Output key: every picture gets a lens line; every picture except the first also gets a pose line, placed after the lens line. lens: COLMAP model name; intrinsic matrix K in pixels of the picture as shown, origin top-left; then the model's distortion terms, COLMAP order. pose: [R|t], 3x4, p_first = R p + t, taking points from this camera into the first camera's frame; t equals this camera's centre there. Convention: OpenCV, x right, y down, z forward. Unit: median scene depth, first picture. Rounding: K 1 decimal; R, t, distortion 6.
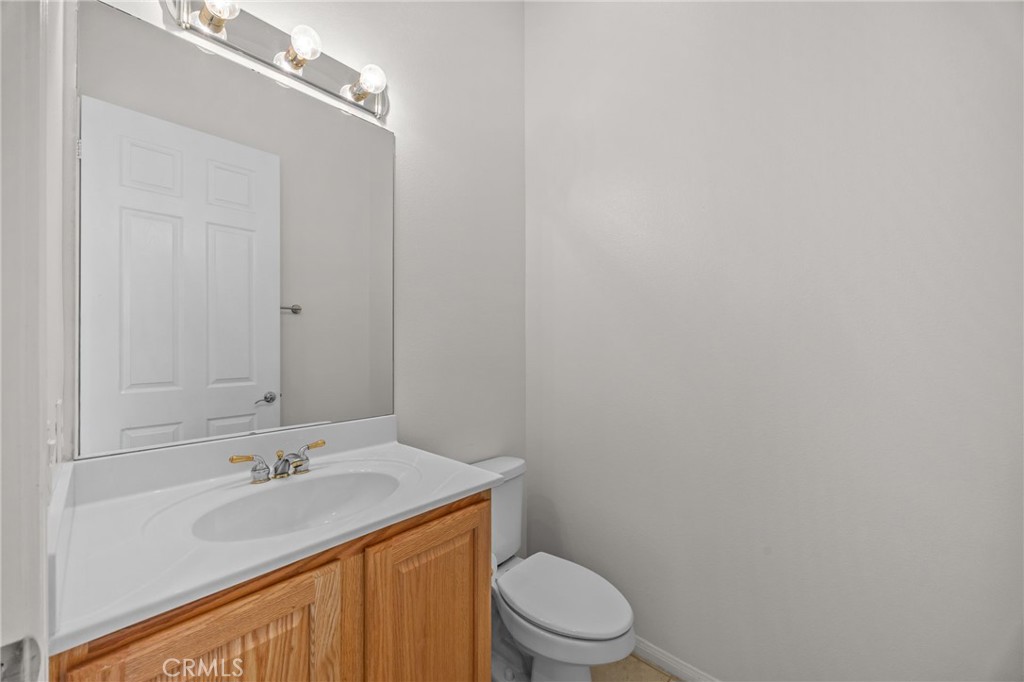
lens RADIAL K [[389.4, 0, 492.4], [0, 389.4, 352.0], [0, 0, 1]] dist [0.015353, 0.000064]
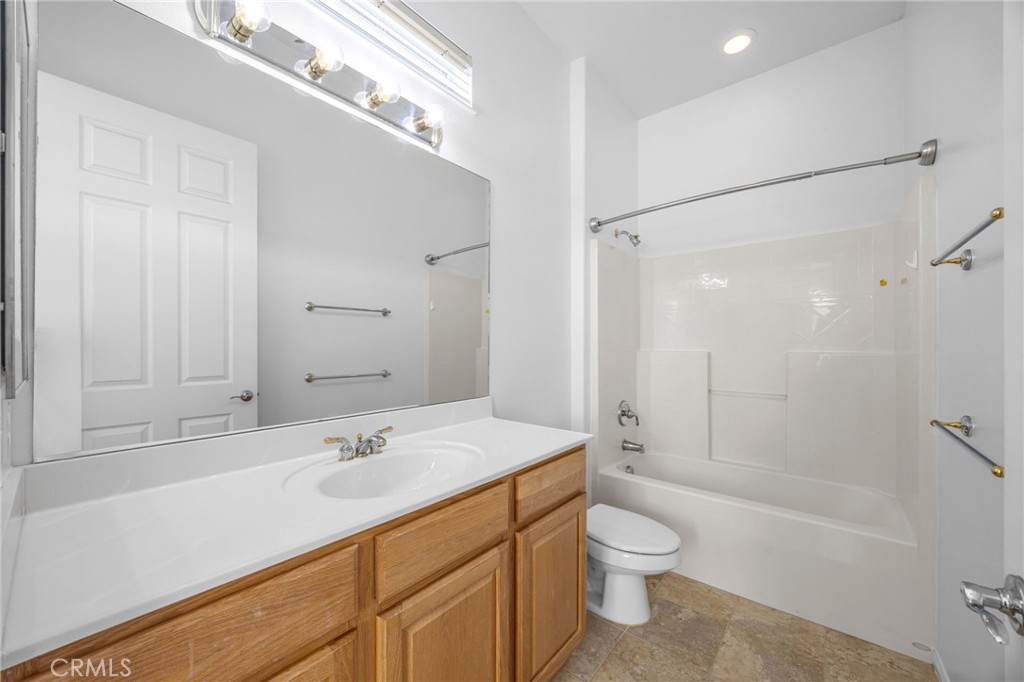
lens RADIAL K [[391.2, 0, 511.2], [0, 391.2, 349.0], [0, 0, 1]] dist [-0.006581, -0.000218]
pose [[0.996491, 0.012810, 0.082719, -0.073782], [-0.012151, 0.999890, -0.008460, 0.001632], [-0.082819, 0.007425, 0.996537, -0.075955]]
